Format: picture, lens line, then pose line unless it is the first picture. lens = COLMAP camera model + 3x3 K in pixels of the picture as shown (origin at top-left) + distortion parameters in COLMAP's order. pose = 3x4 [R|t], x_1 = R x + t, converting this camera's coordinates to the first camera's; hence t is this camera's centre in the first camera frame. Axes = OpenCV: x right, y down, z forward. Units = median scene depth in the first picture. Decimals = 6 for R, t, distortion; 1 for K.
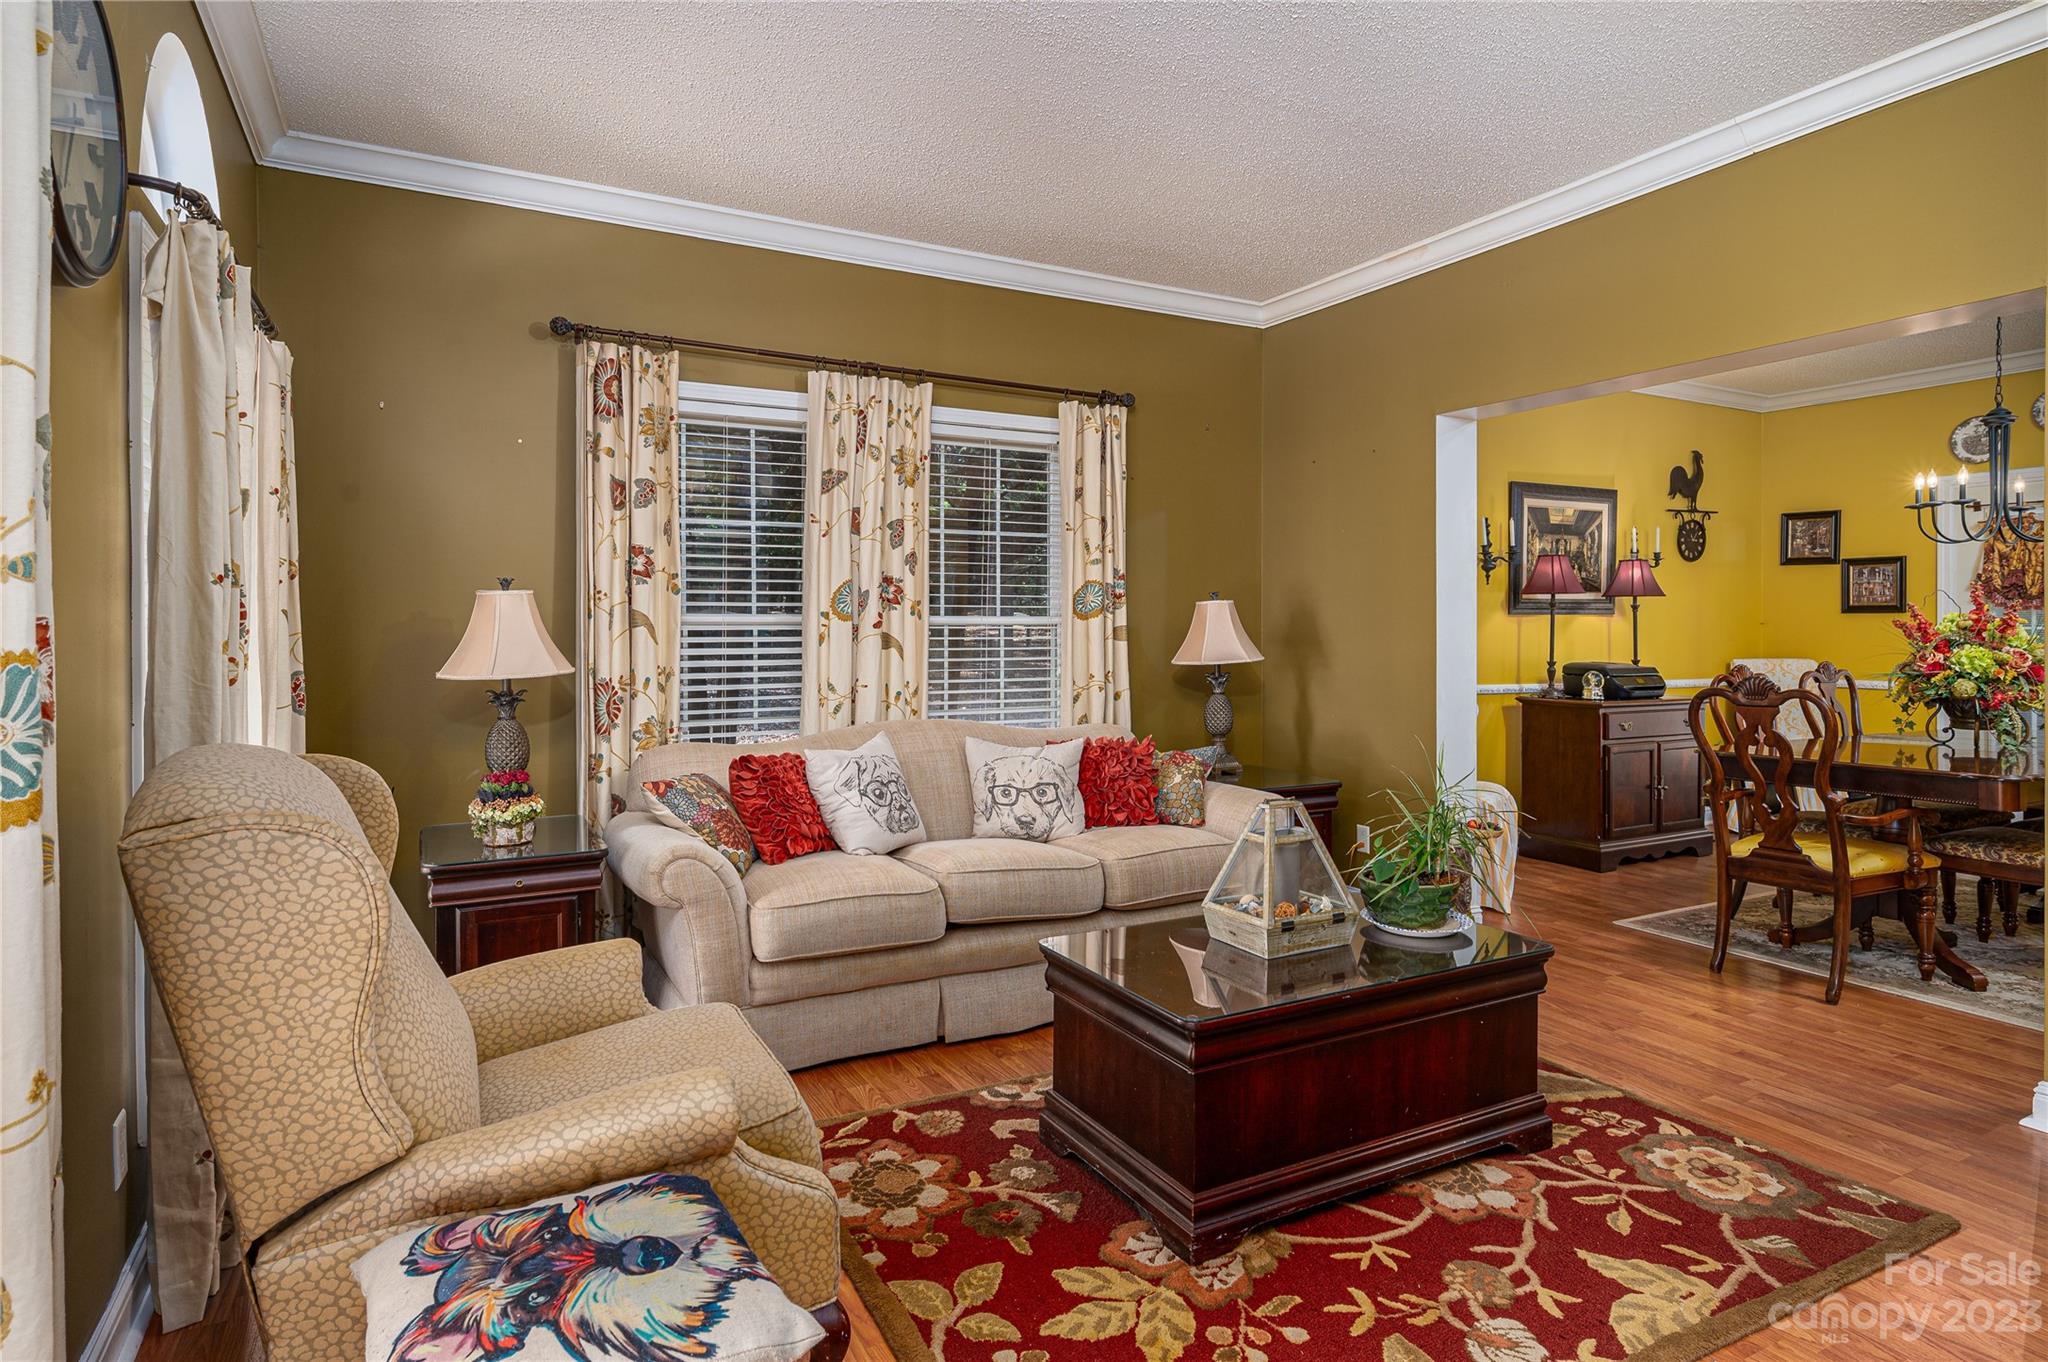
lens RADIAL K [[1117.9, 0, 1032.2], [0, 1117.9, 632.8], [0, 0, 1]] dist [0.000387, 0.000988]
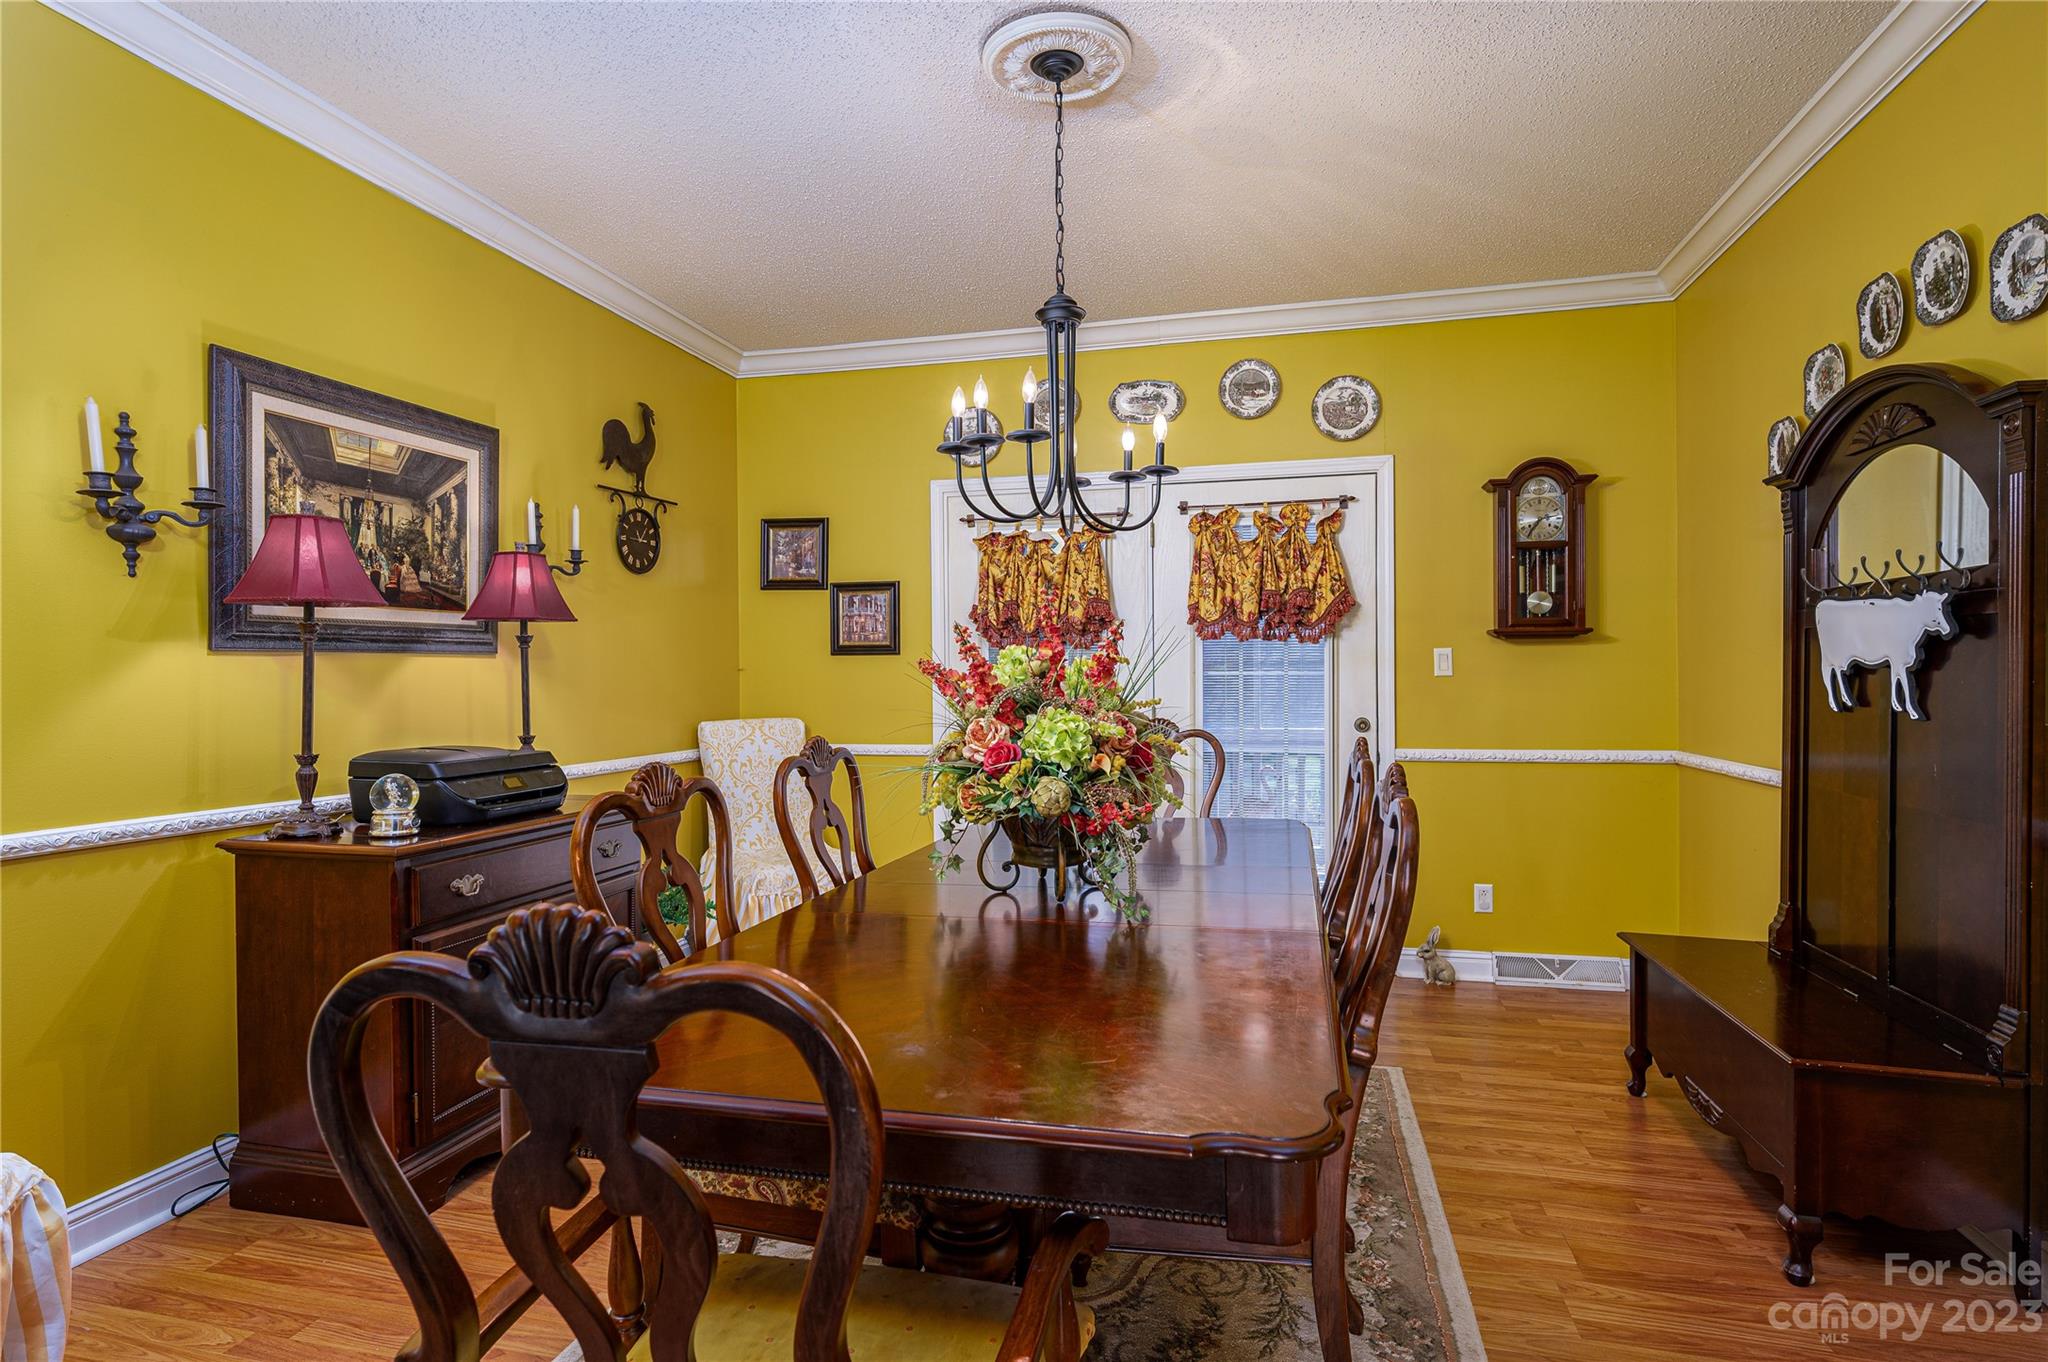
lens RADIAL K [[1014.6, 0, 1024.0], [0, 1014.6, 681.0], [0, 0, 1]] dist [0.001650, 0.000040]
pose [[0.678607, -0.010868, 0.734421, 0.338349], [0.010695, 0.999931, 0.004915, -0.002738], [-0.734424, 0.004520, 0.678676, 0.480985]]
